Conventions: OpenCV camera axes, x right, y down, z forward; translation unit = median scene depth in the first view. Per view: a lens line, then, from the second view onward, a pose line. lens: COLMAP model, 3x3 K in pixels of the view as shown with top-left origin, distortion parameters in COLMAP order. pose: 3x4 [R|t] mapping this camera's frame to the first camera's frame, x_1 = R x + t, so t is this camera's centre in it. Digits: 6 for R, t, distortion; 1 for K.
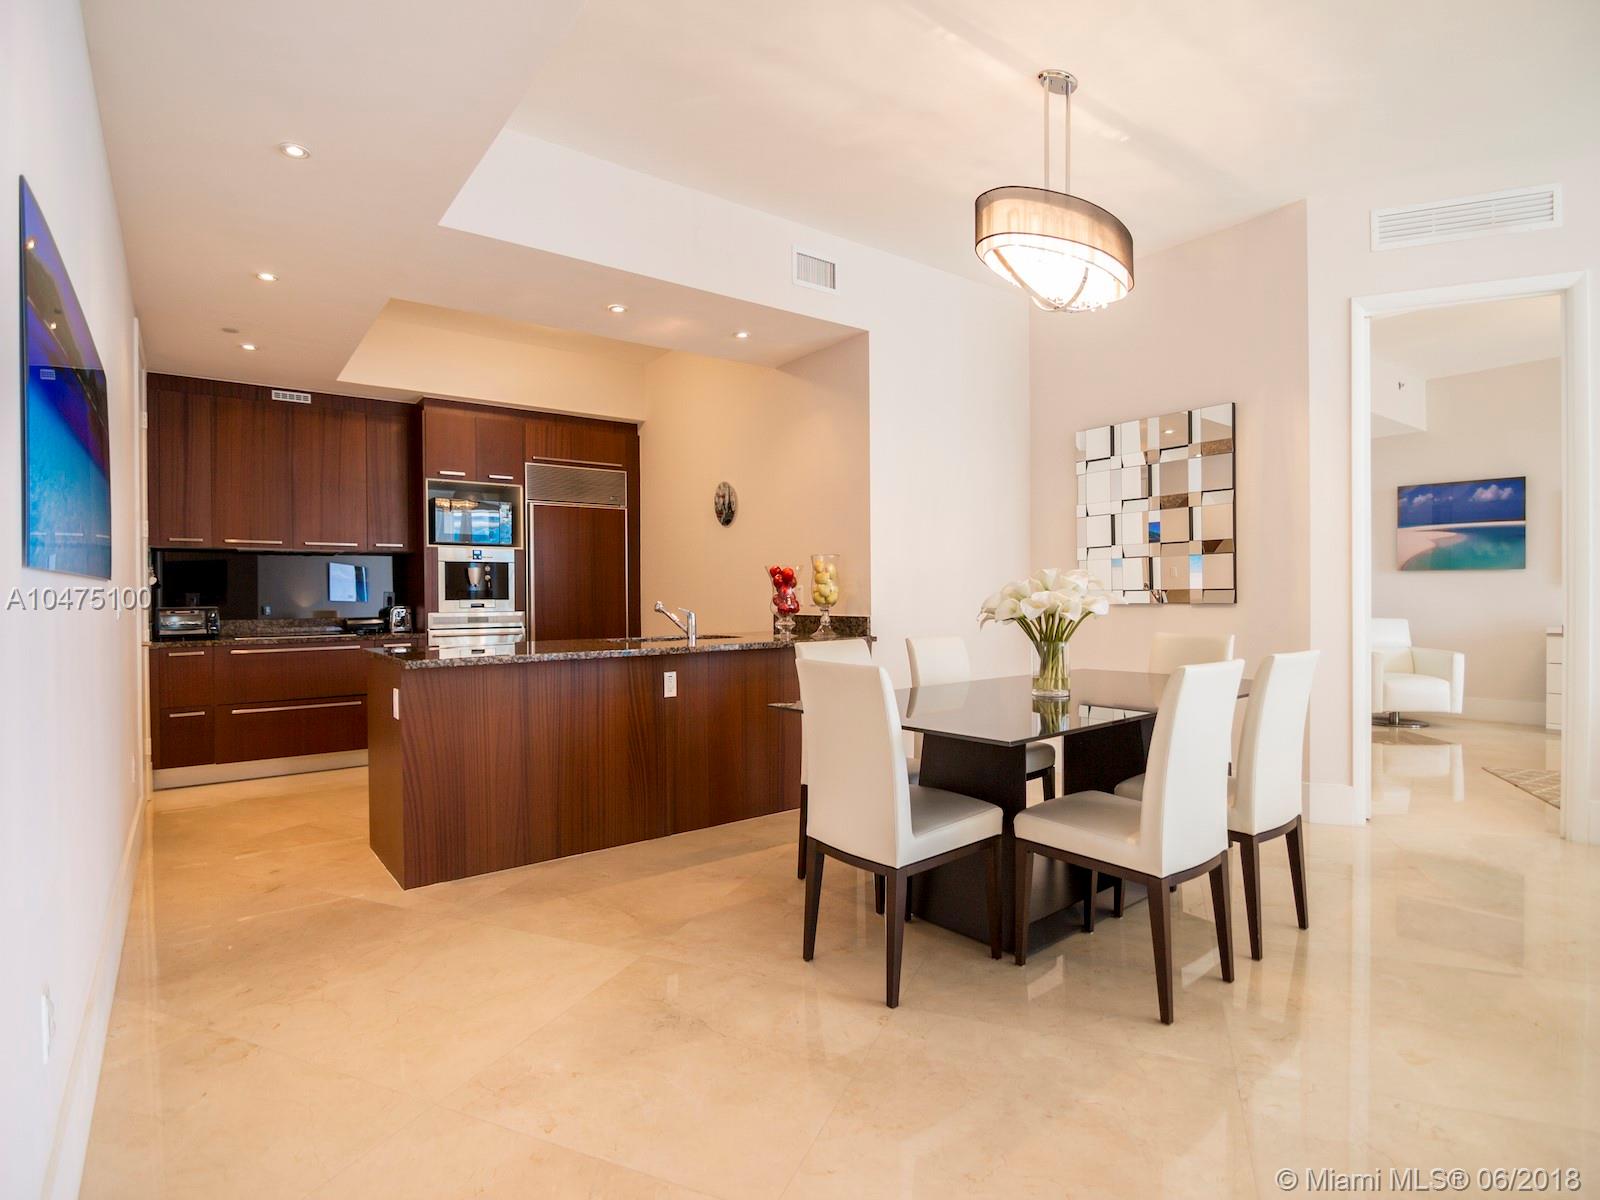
lens RADIAL K [[808.6, 0, 791.2], [0, 808.6, 600.7], [0, 0, 1]] dist [-0.003321, -0.015653]
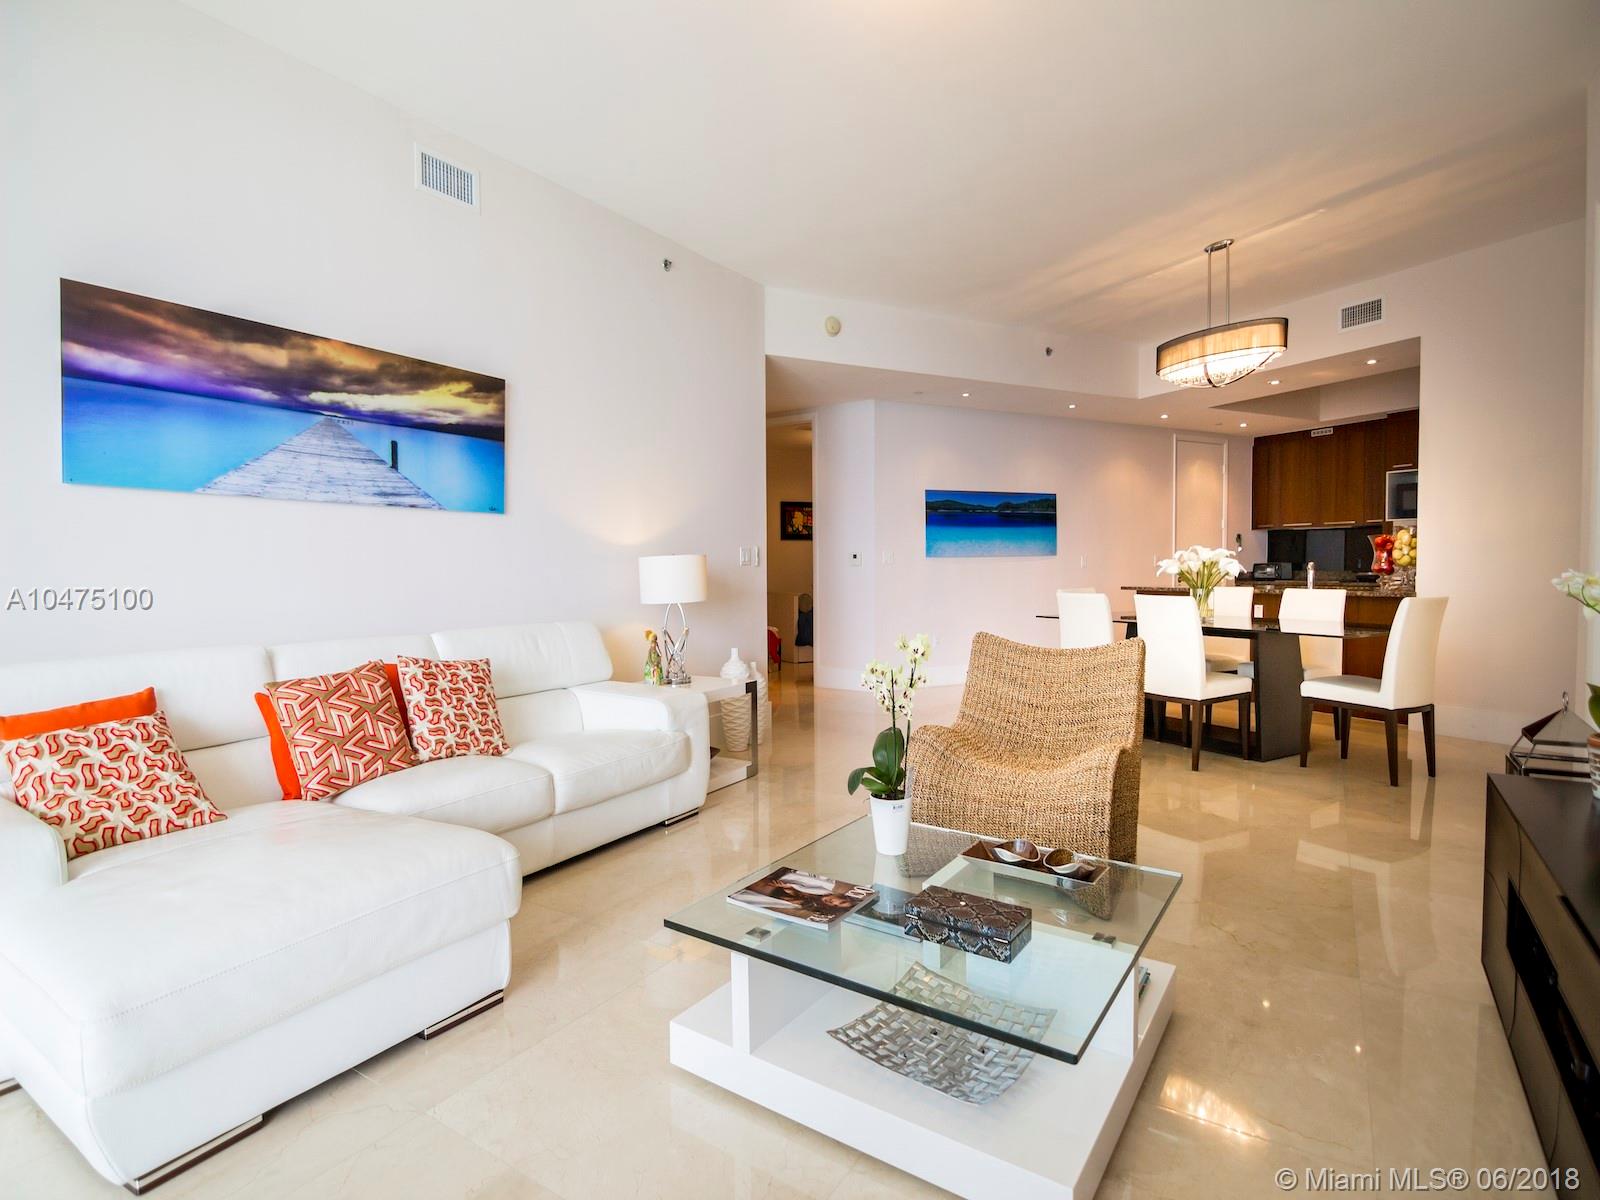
lens RADIAL K [[821.6, 0, 795.7], [0, 821.6, 599.8], [0, 0, 1]] dist [0.001092, -0.017932]
pose [[-0.169627, 0.054895, -0.983978, 1.210319], [0.006163, 0.998487, 0.054642, -0.015467], [0.985489, 0.003204, -0.169708, 0.252244]]
